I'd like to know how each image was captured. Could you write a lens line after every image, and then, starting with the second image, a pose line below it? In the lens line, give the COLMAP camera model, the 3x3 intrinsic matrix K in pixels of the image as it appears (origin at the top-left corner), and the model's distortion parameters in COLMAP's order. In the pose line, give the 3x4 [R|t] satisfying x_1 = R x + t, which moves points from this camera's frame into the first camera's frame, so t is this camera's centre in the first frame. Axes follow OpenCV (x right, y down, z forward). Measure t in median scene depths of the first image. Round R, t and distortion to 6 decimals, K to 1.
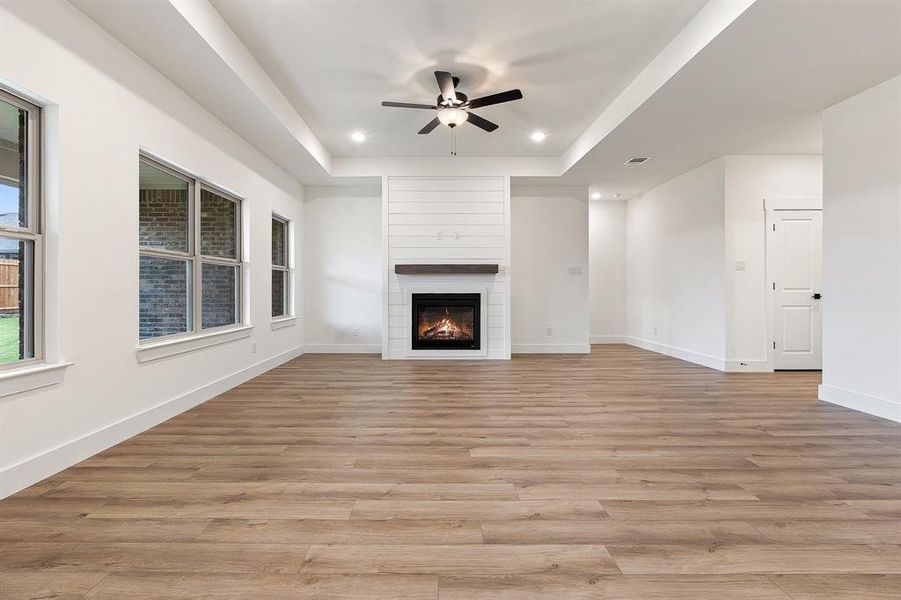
lens RADIAL K [[406.2, 0, 439.5], [0, 406.2, 292.1], [0, 0, 1]] dist [0.000035, -0.001299]
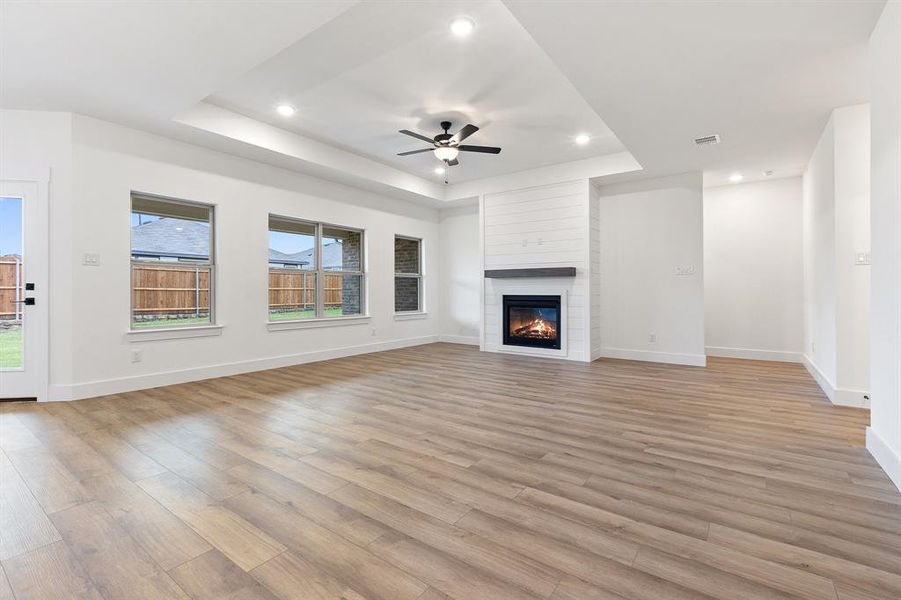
lens RADIAL K [[406.2, 0, 453.2], [0, 406.2, 292.6], [0, 0, 1]] dist [0.000035, -0.001299]
pose [[0.809965, 0.004226, -0.586462, 0.791465], [-0.006246, 0.999979, -0.001420, -0.000898], [0.586444, 0.004813, 0.809975, 0.001612]]
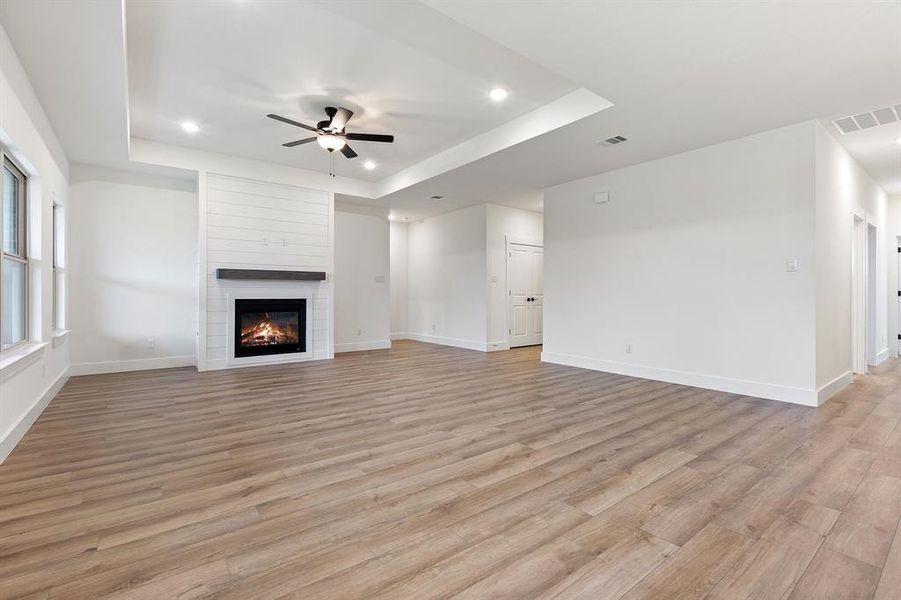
lens RADIAL K [[406.2, 0, 439.9], [0, 406.2, 297.6], [0, 0, 1]] dist [0.000035, -0.001299]
pose [[0.798241, -0.002389, 0.602333, -0.420990], [0.002539, 0.999997, 0.000602, 0.000872], [-0.602332, 0.001049, 0.798245, -0.085768]]
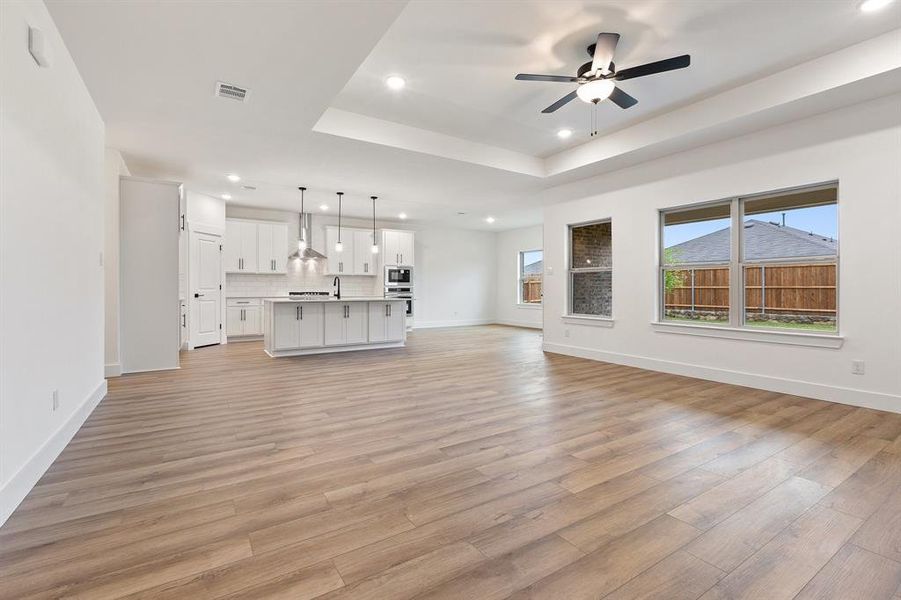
lens RADIAL K [[406.2, 0, 442.9], [0, 406.2, 295.8], [0, 0, 1]] dist [0.000035, -0.001299]
pose [[-0.846062, 0.010224, -0.532987, 0.777834], [-0.002522, 0.999728, 0.023181, -0.014574], [0.533079, 0.020957, -0.845806, 1.576097]]
